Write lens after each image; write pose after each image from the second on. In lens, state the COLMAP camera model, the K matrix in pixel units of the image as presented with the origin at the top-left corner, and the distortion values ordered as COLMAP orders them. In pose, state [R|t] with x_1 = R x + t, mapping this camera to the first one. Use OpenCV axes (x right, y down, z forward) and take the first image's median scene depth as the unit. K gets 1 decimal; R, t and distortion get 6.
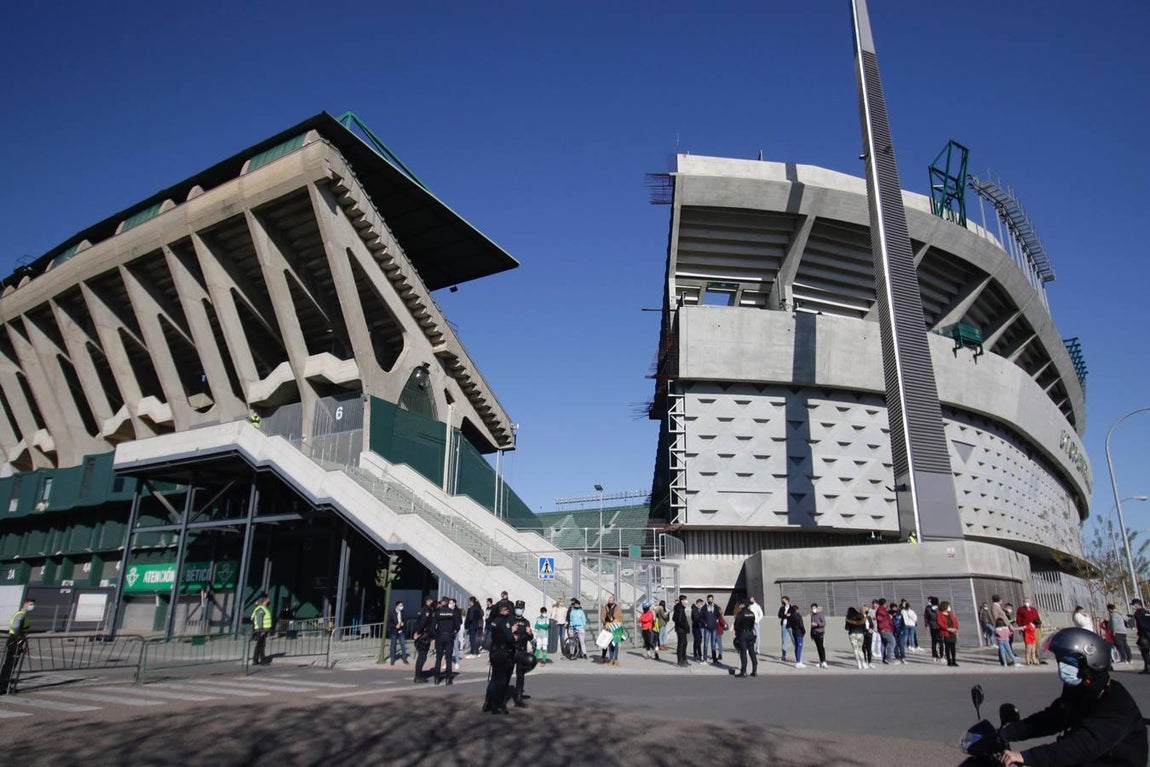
lens RADIAL K [[723.2, 0, 580.2], [0, 723.2, 393.5], [0, 0, 1]] dist [-0.012918, 0.012259]
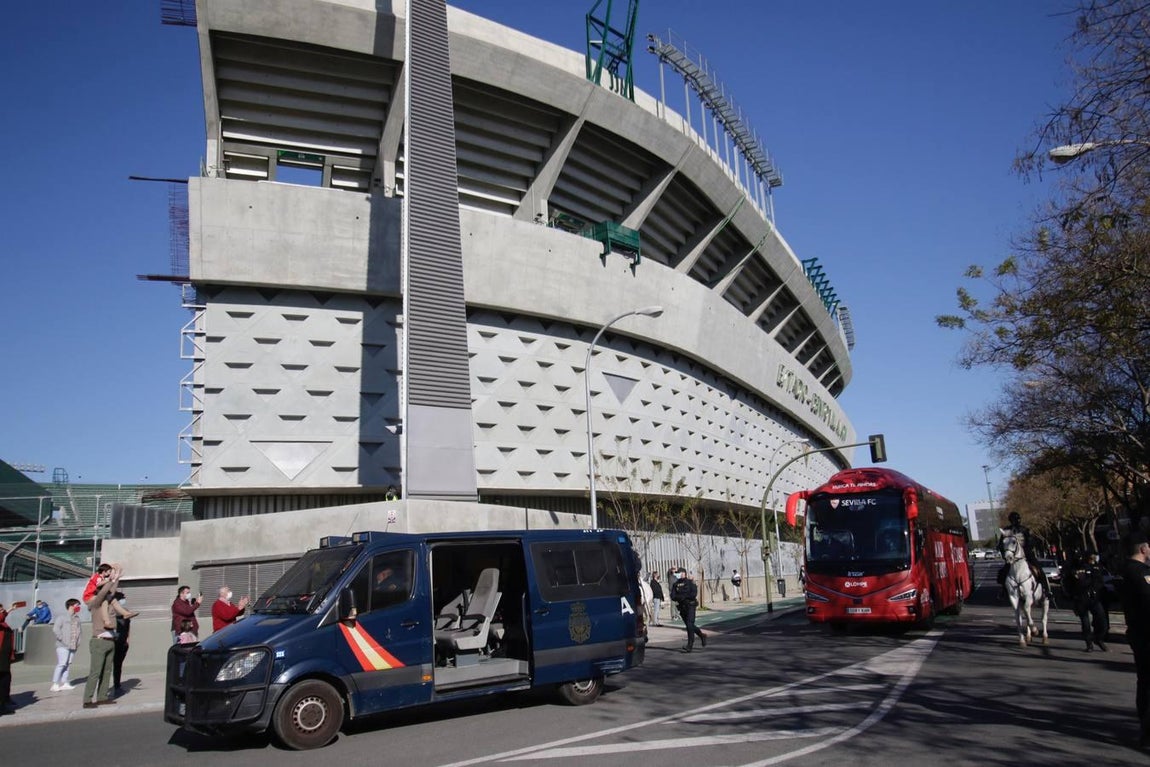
lens RADIAL K [[882.4, 0, 580.4], [0, 882.4, 395.8], [0, 0, 1]] dist [0.004056, 0.012596]
pose [[0.971536, -0.004738, 0.236844, 0.293740], [-0.012502, 0.997381, 0.071234, 0.023963], [-0.236561, -0.072167, 0.968933, 0.077821]]
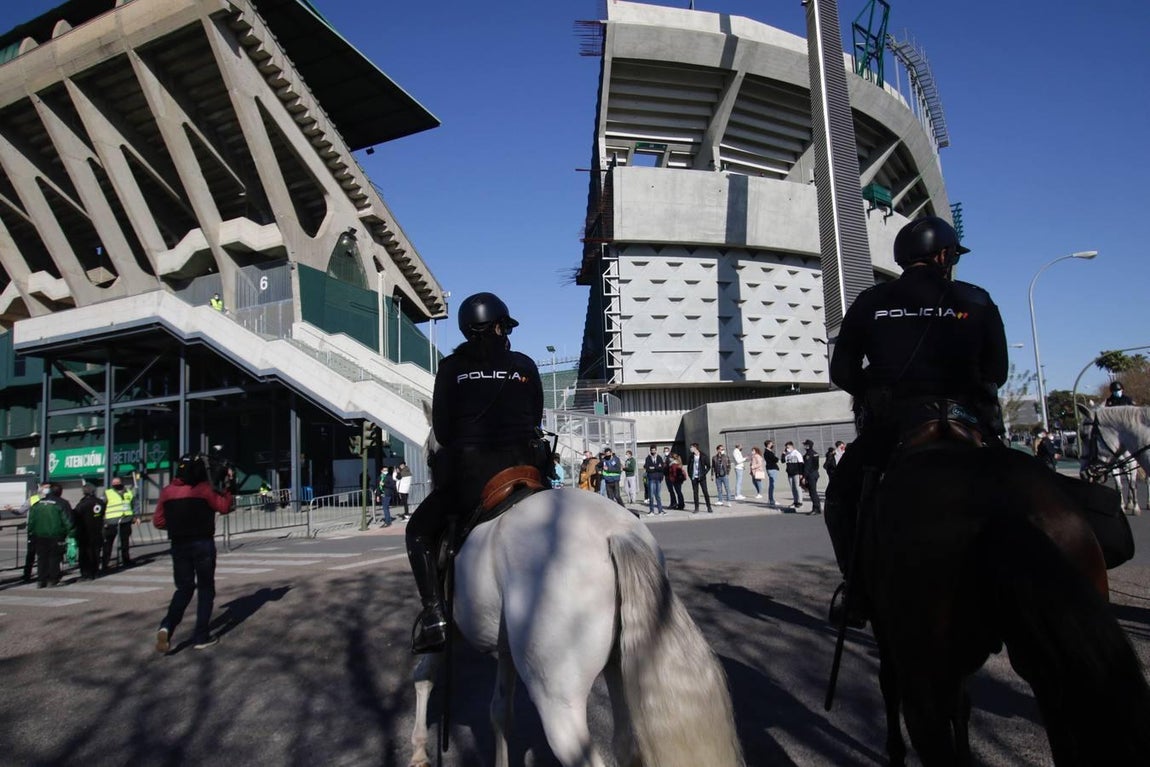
lens RADIAL K [[685.4, 0, 578.1], [0, 685.4, 396.8], [0, 0, 1]] dist [-0.013936, 0.006580]
pose [[0.990747, -0.043026, 0.128718, -0.043033], [0.018556, 0.982455, 0.185575, 0.013861], [-0.134445, -0.181469, 0.974163, 0.041871]]
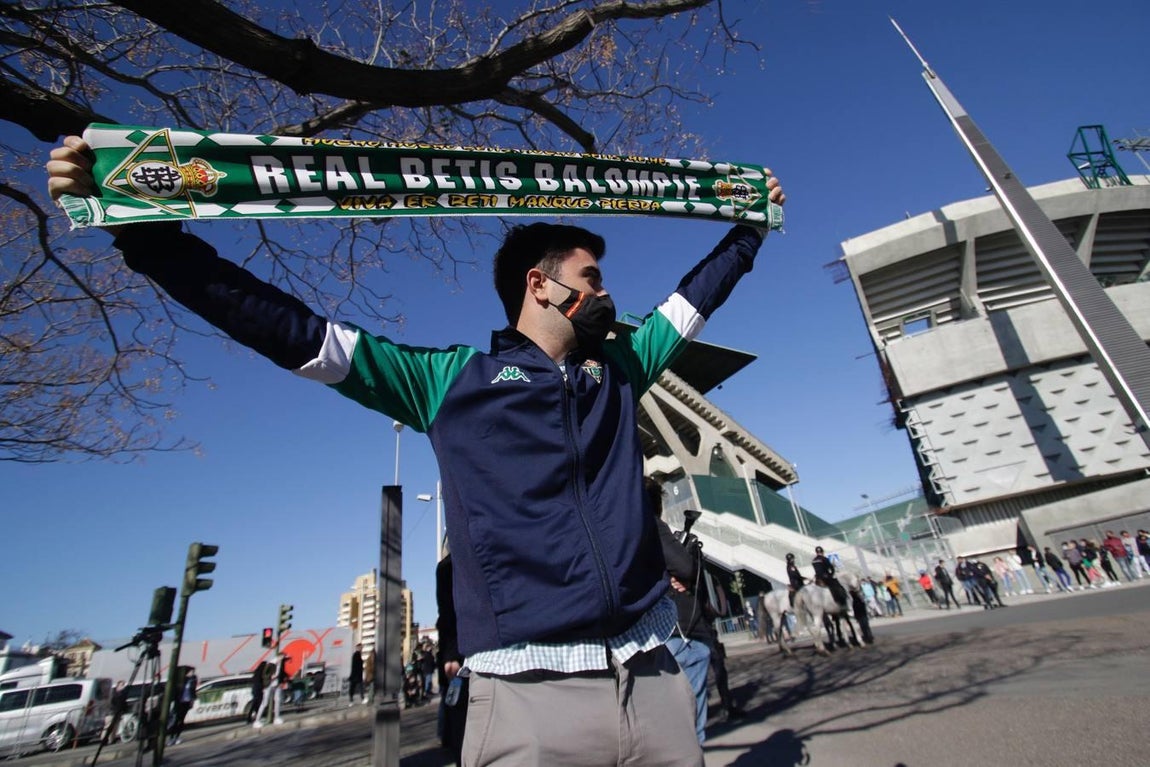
lens RADIAL K [[520.0, 0, 588.3], [0, 520.0, 392.2], [0, 0, 1]] dist [-0.011035, 0.000011]
pose [[0.851455, -0.335213, -0.403307, 0.028614], [0.282171, 0.941069, -0.186466, -0.015504], [0.442046, 0.044966, 0.895865, -0.095863]]
